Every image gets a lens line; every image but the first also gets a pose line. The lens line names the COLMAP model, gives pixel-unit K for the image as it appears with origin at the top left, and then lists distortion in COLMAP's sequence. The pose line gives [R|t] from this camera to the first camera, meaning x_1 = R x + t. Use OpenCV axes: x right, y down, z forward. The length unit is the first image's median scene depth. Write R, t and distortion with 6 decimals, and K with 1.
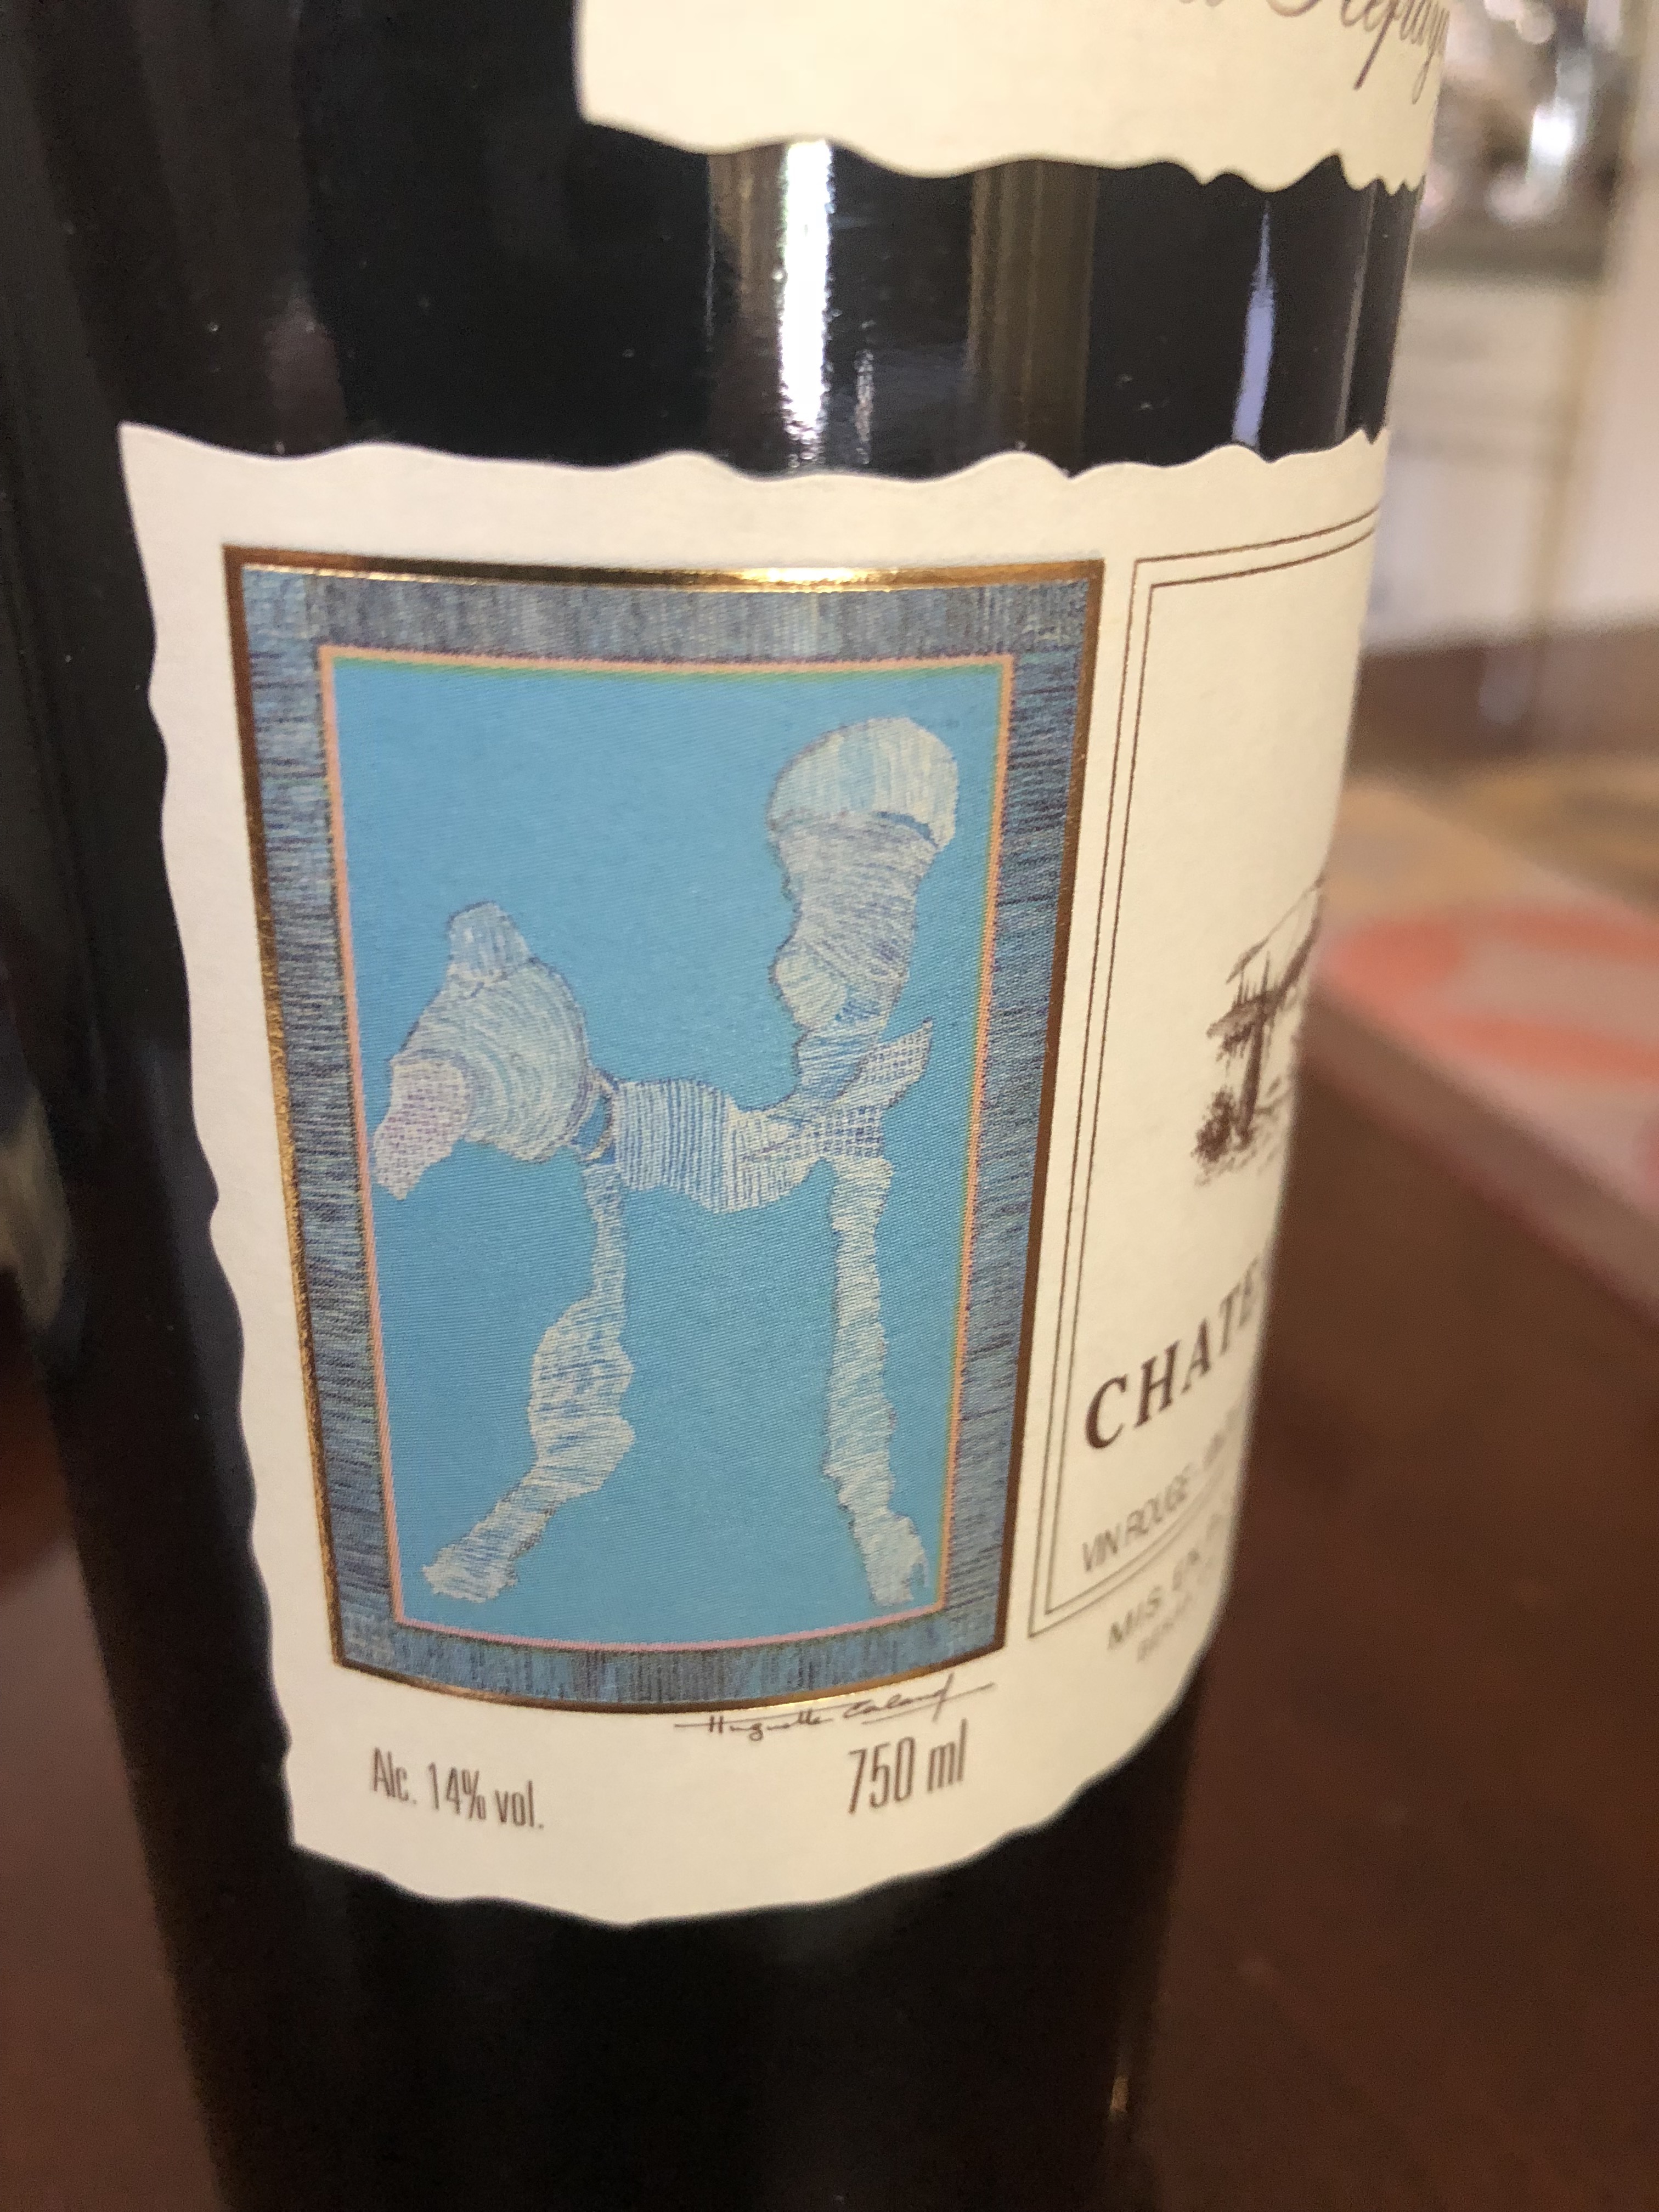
lens RADIAL K [[1866.8, 0, 829.5], [0, 1866.8, 1106.0], [0, 0, 1]] dist [0.008132, -0.157172]
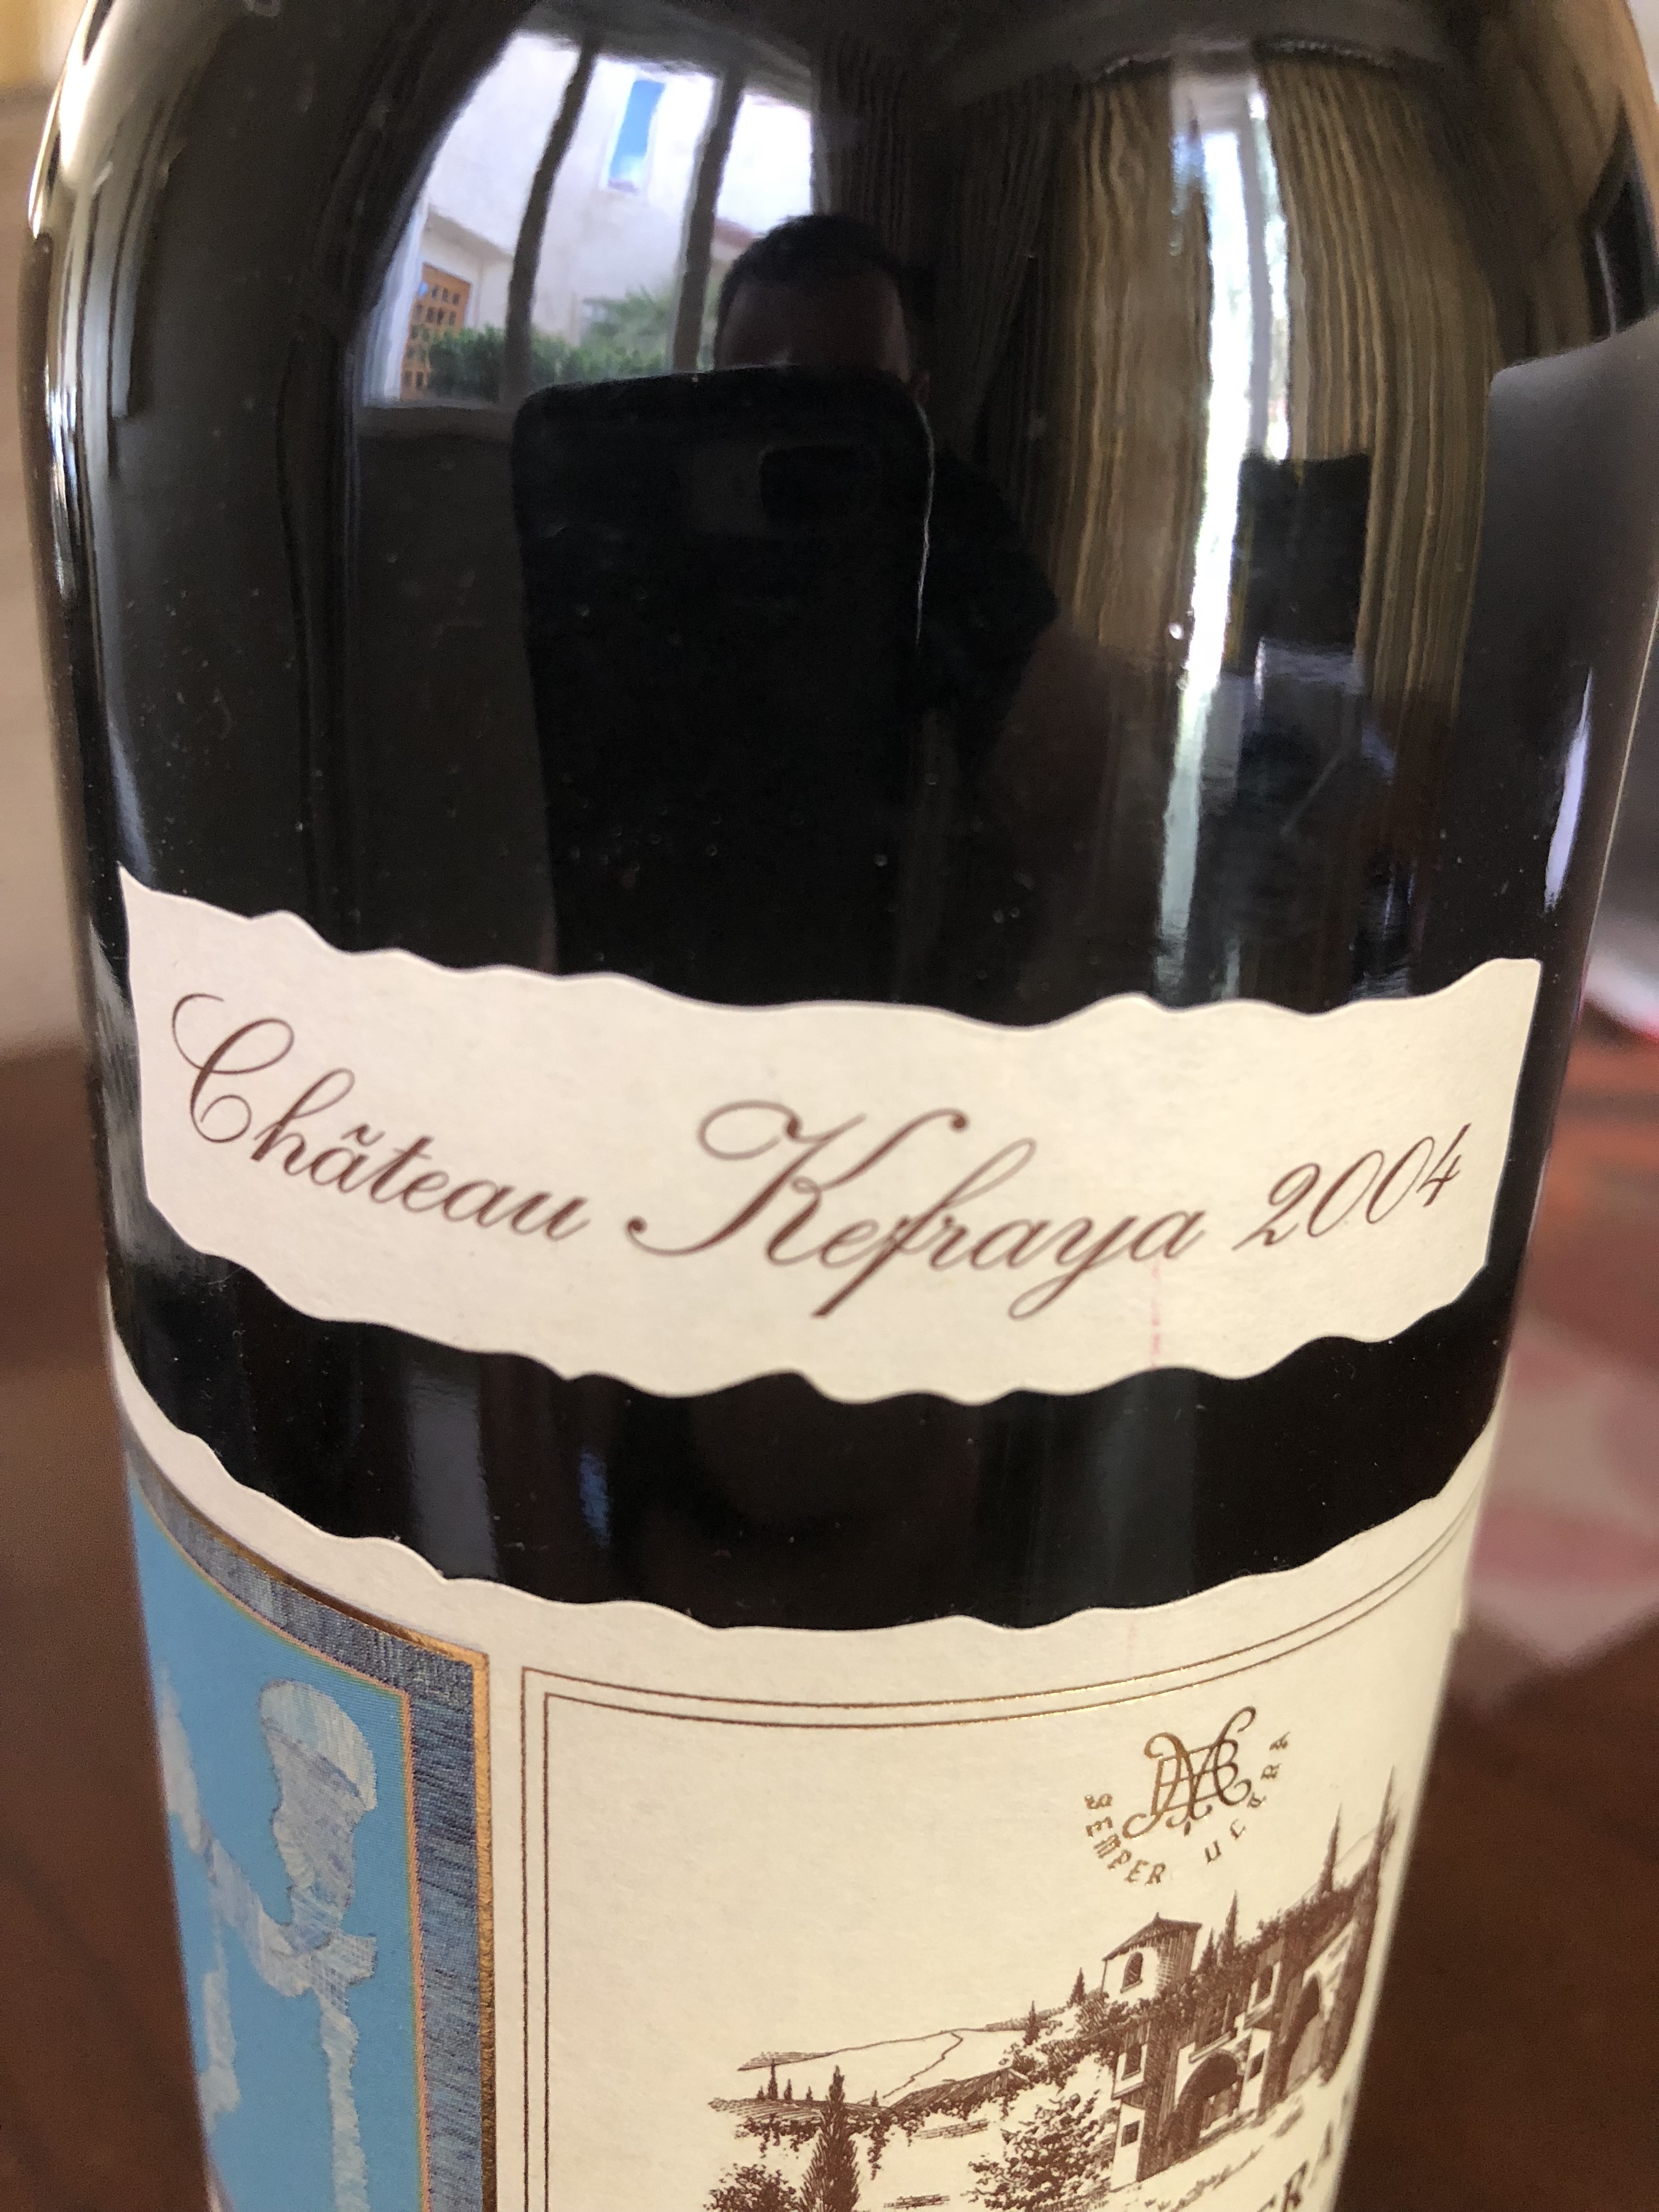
lens RADIAL K [[1838.5, 0, 829.5], [0, 1838.5, 1106.0], [0, 0, 1]] dist [0.010805, 0.005593]
pose [[0.641564, 0.287220, -0.711267, 0.892762], [-0.367474, 0.929007, 0.043685, -0.672604], [0.673319, 0.233345, 0.701564, 0.303739]]
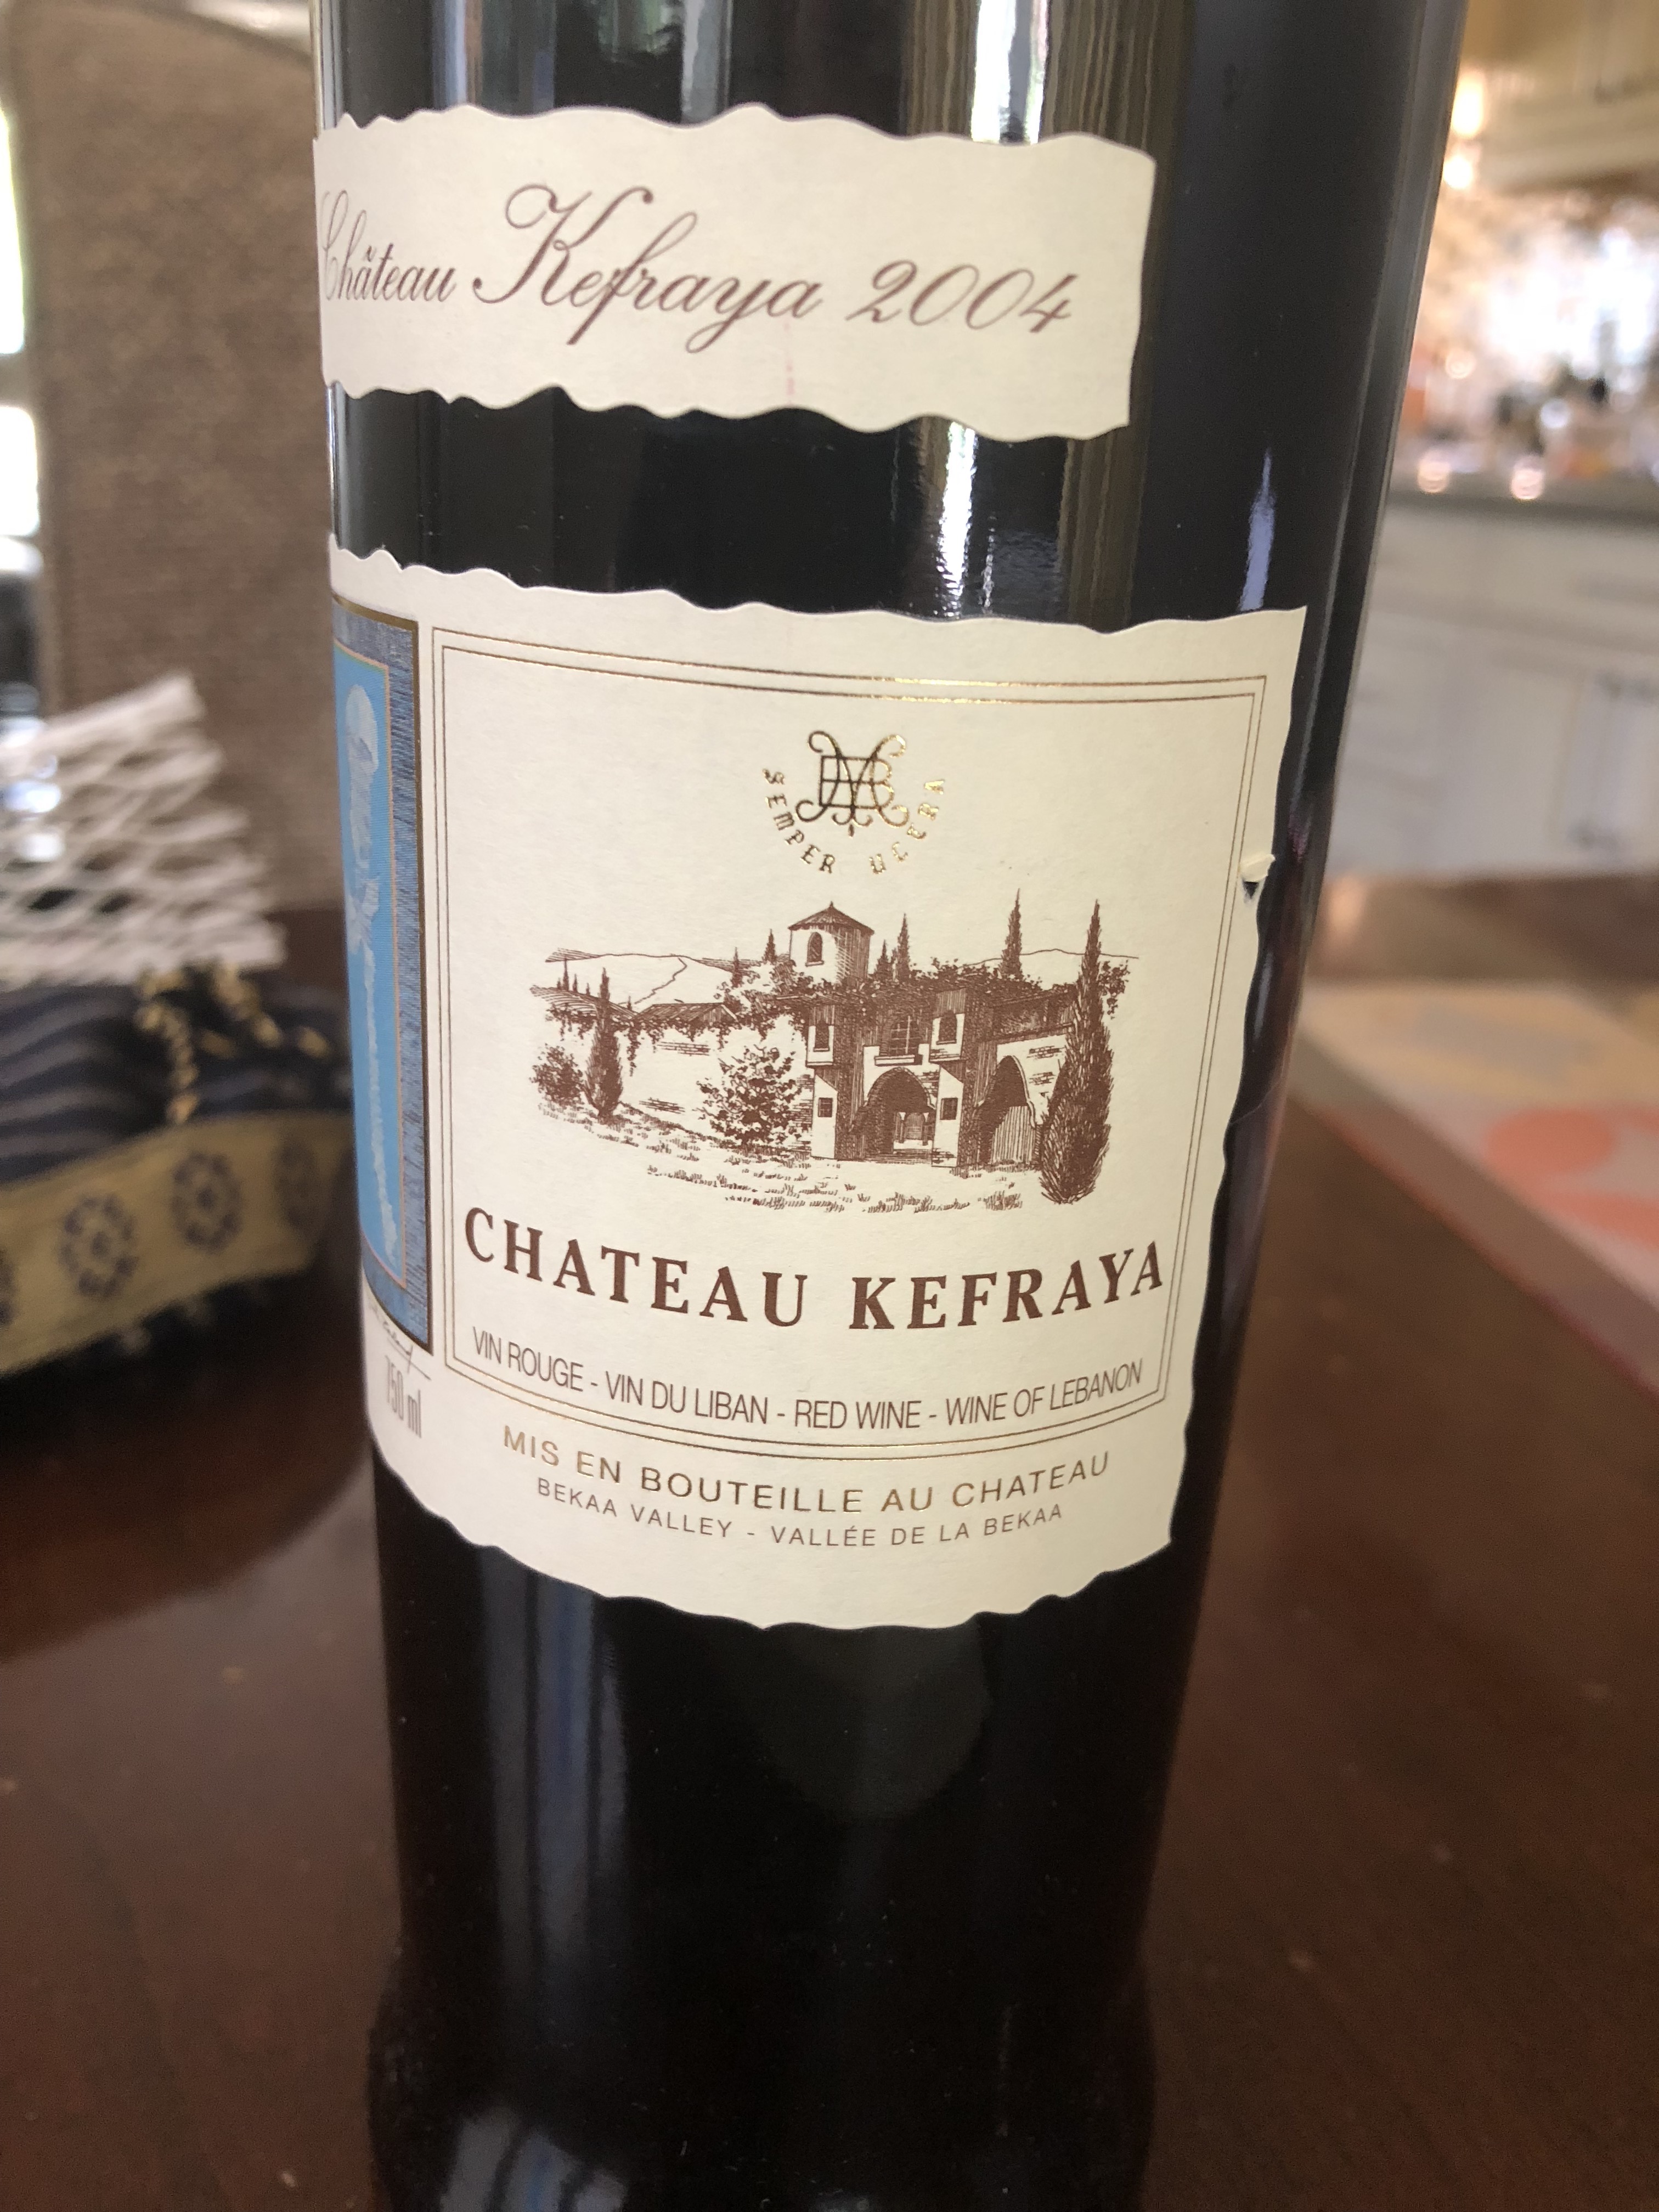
lens RADIAL K [[1866.8, 0, 829.5], [0, 1866.8, 1106.0], [0, 0, 1]] dist [0.008132, -0.157172]
pose [[0.250474, 0.352760, -0.901567, 1.811827], [-0.464773, 0.860734, 0.207660, -0.419109], [0.849264, 0.367011, 0.379545, 0.804857]]
